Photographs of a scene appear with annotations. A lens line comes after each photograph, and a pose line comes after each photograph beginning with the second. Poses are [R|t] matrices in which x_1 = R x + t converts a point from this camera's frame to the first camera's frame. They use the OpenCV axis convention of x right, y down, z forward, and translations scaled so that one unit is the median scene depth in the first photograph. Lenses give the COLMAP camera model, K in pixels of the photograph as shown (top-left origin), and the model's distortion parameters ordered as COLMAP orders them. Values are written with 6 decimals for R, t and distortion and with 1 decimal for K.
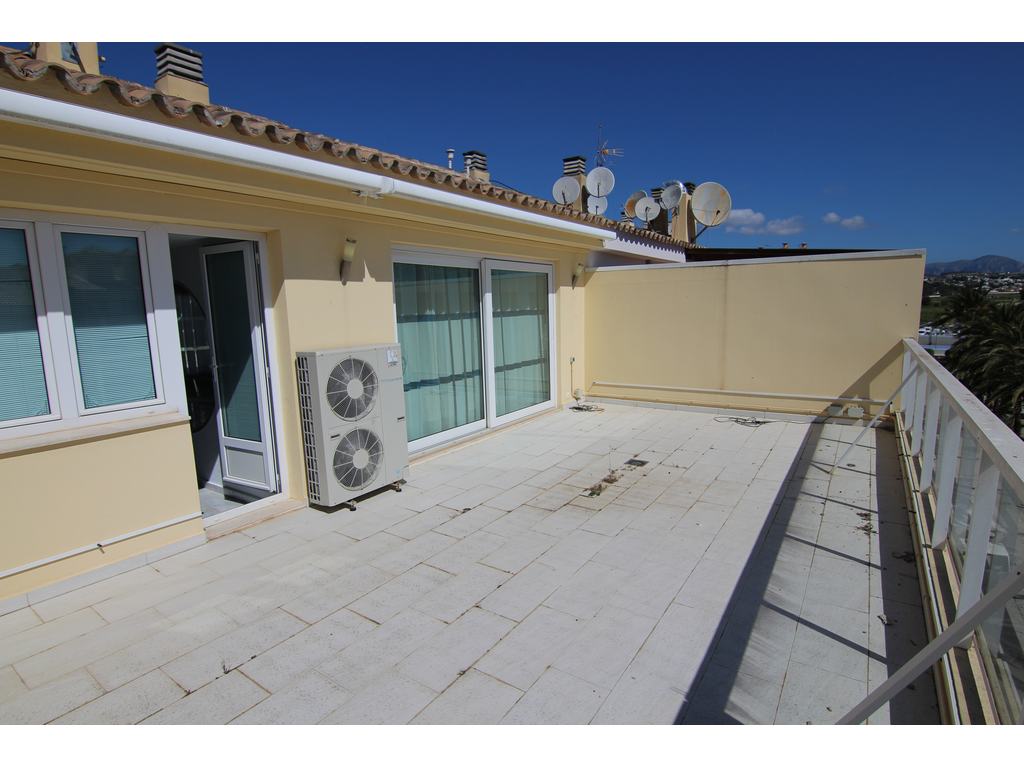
lens RADIAL K [[519.8, 0, 516.6], [0, 519.8, 385.0], [0, 0, 1]] dist [-0.001197, -0.012923]
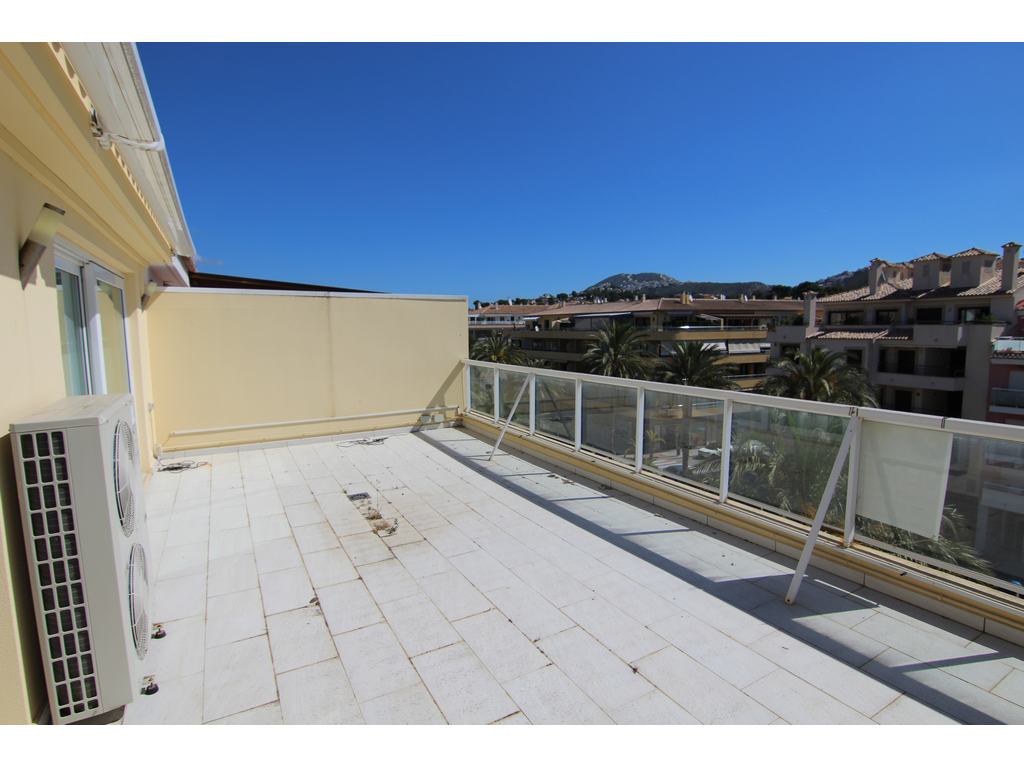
lens RADIAL K [[519.8, 0, 517.5], [0, 519.8, 383.4], [0, 0, 1]] dist [-0.001197, -0.012923]
pose [[0.437523, -0.076108, 0.895981, -0.566253], [0.134650, 0.990722, 0.018403, -0.041763], [-0.889069, 0.112592, 0.443711, 0.340905]]
